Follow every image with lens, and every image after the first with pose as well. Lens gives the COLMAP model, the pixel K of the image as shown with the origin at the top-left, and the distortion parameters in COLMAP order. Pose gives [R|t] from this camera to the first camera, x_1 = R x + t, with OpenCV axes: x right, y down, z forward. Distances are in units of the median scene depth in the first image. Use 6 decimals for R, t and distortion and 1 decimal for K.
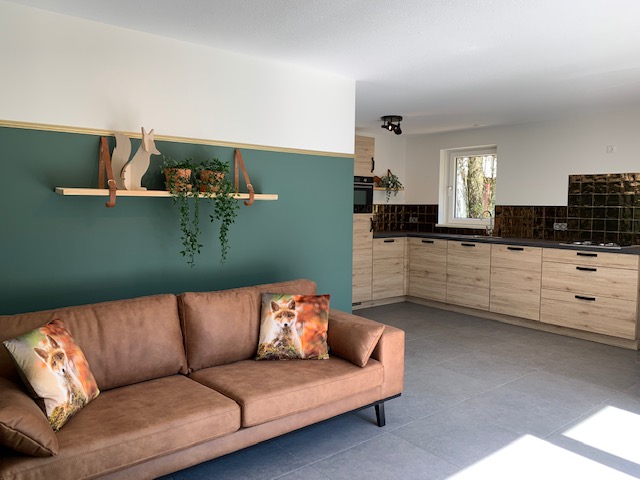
lens RADIAL K [[485.3, 0, 320.0], [0, 485.3, 240.0], [0, 0, 1]] dist [0.009108, 0.002367]
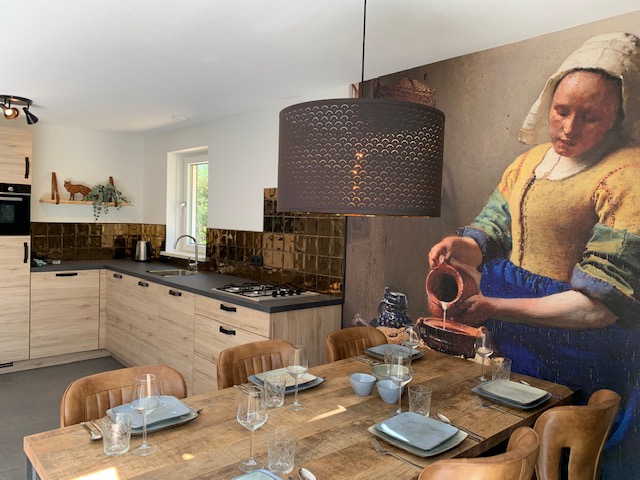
lens RADIAL K [[485.3, 0, 320.0], [0, 485.3, 240.0], [0, 0, 1]] dist [0.009108, 0.002367]
pose [[0.996970, 0.018515, 0.075545, 0.488257], [-0.015861, 0.999241, -0.035587, -0.031552], [-0.076147, 0.034281, 0.996507, 0.268582]]
